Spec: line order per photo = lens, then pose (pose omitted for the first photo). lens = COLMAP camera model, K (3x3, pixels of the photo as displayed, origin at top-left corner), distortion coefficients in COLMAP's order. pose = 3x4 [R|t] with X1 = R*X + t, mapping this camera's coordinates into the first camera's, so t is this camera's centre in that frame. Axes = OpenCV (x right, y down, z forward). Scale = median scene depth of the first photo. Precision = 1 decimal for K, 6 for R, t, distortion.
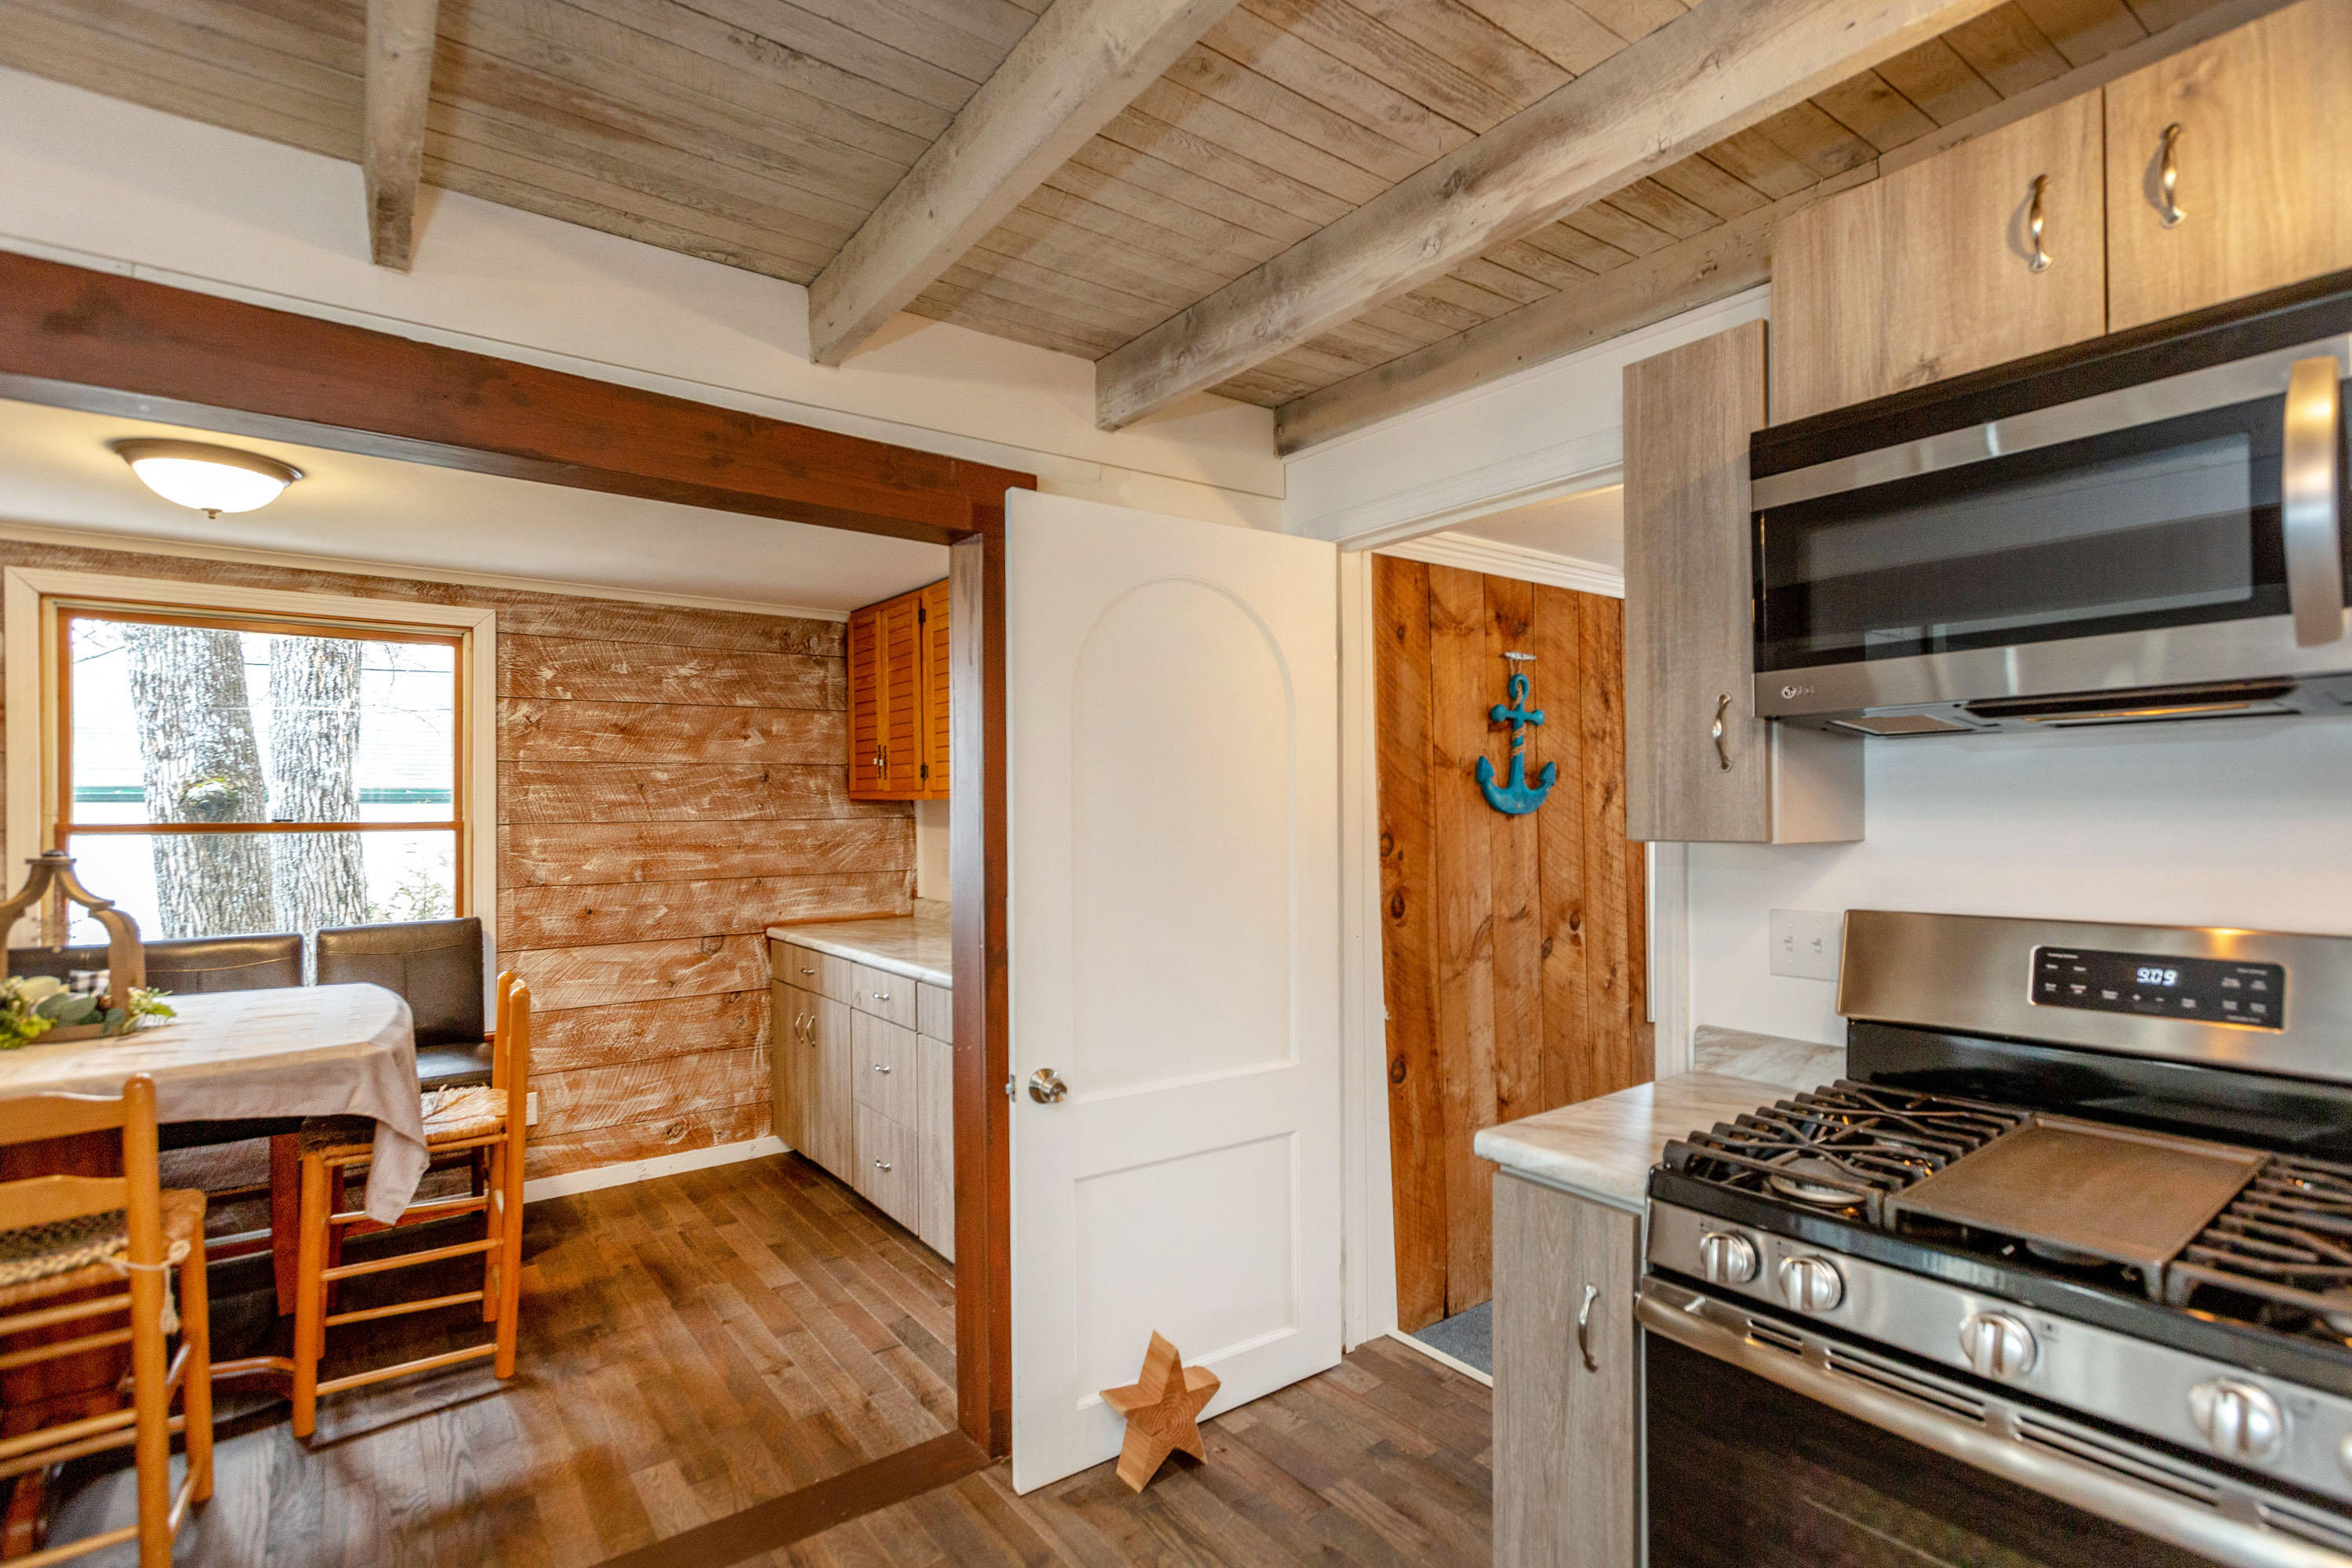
lens RADIAL K [[1076.3, 0, 1190.0], [0, 1076.3, 811.3], [0, 0, 1]] dist [-0.001959, -0.001913]
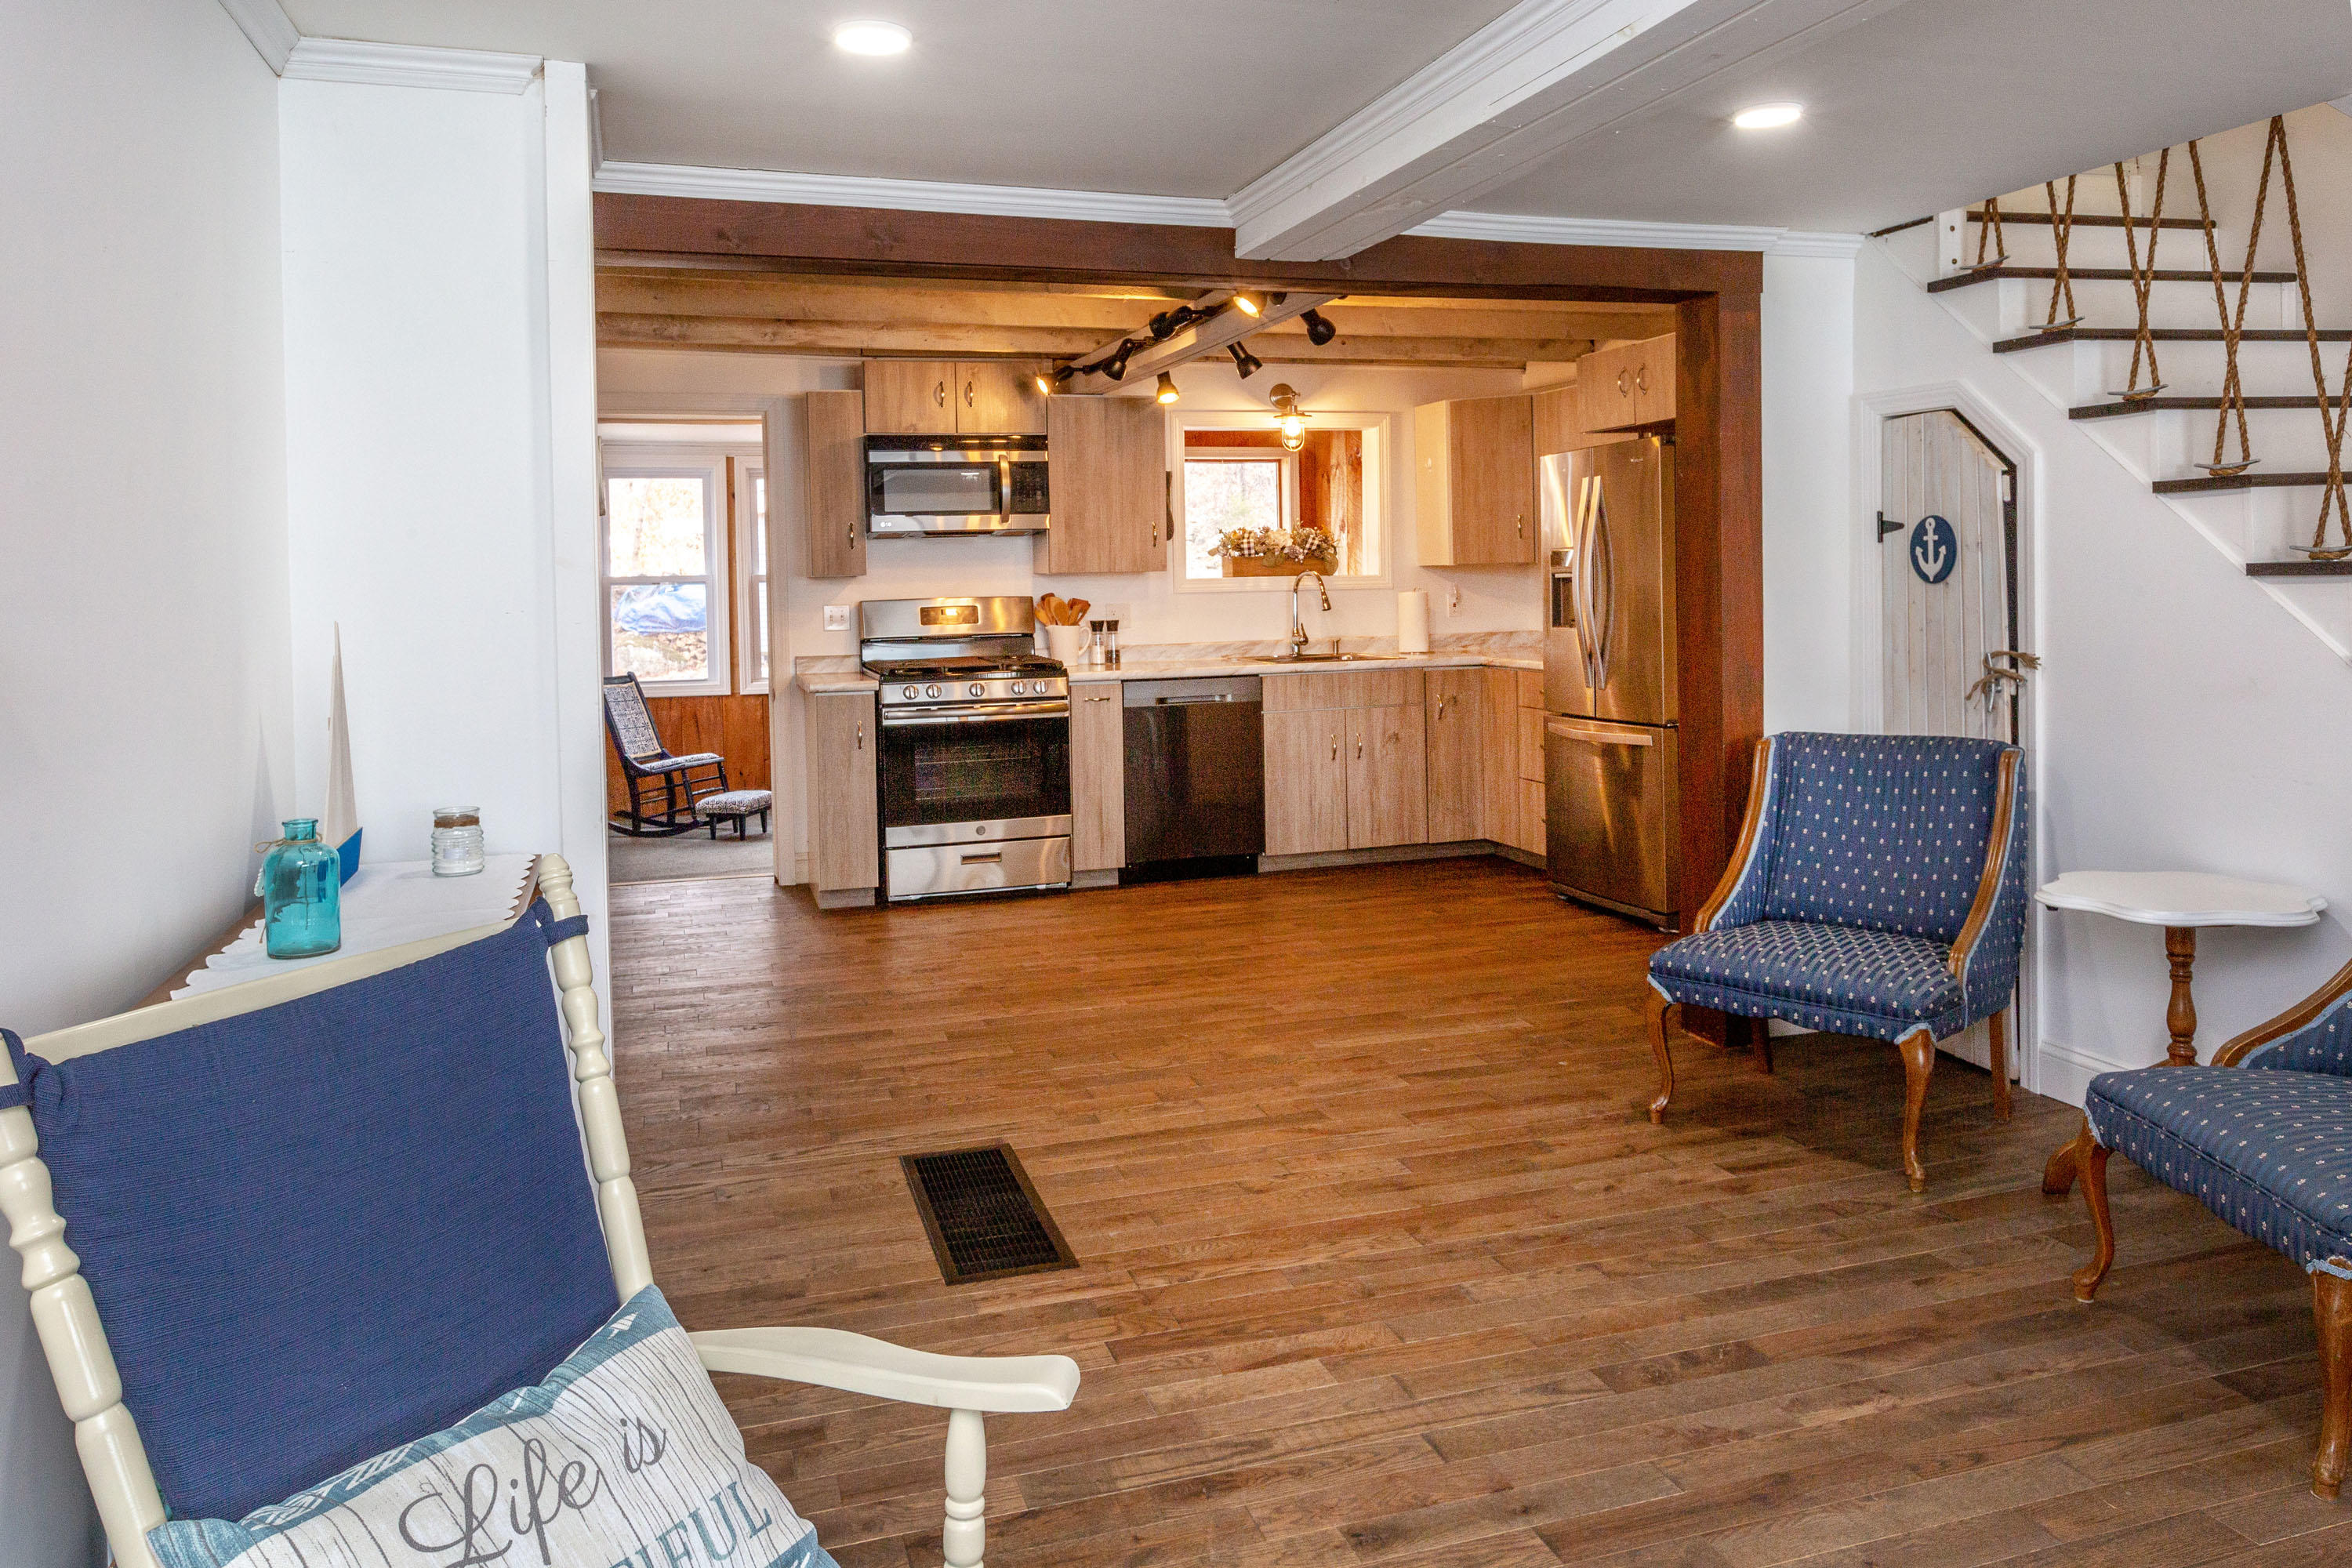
lens RADIAL K [[1501.0, 0, 1132.6], [0, 1501.0, 607.2], [0, 0, 1]] dist [-0.001664, -0.002665]
pose [[0.367493, -0.018449, 0.929843, -1.184204], [0.018048, 0.999756, 0.012703, 0.030786], [-0.929851, 0.012114, 0.367736, -0.457750]]
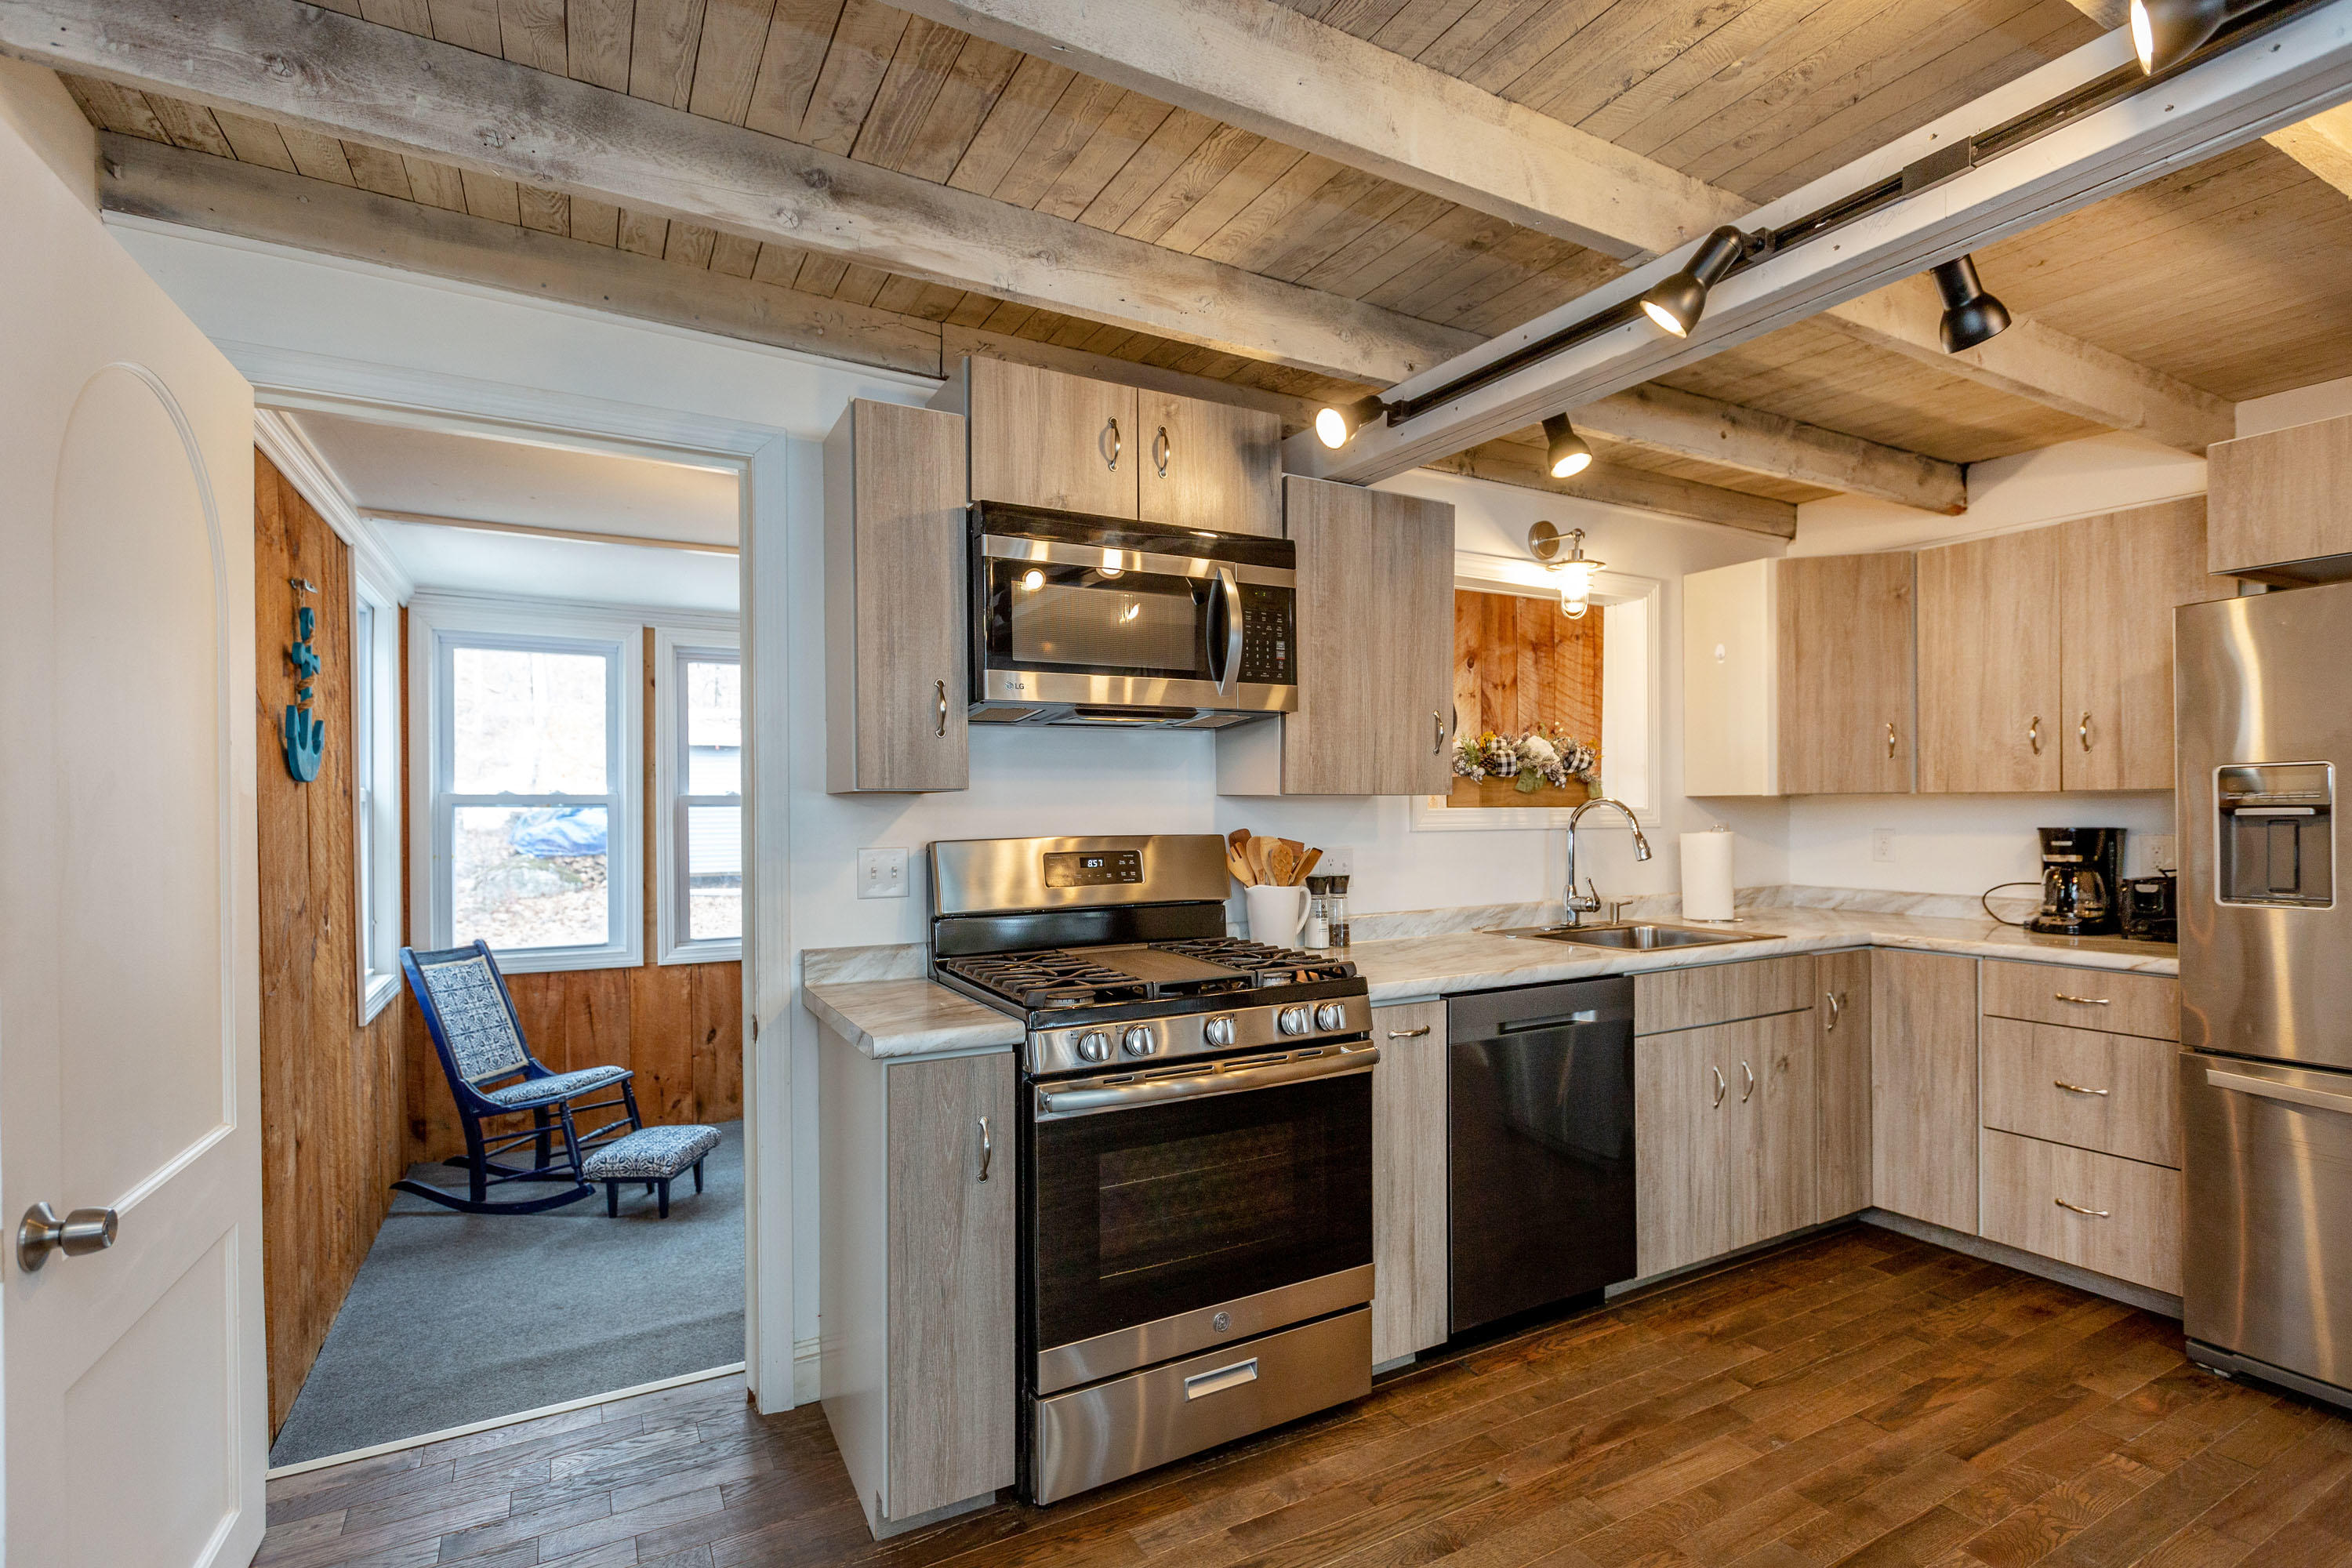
lens RADIAL K [[1076.3, 0, 1177.3], [0, 1076.3, 812.2], [0, 0, 1]] dist [-0.001959, -0.001913]
pose [[0.163352, 0.004914, 0.986556, -0.328167], [0.004041, 0.999976, -0.005650, 0.027283], [-0.986560, 0.004909, 0.163328, 0.201431]]
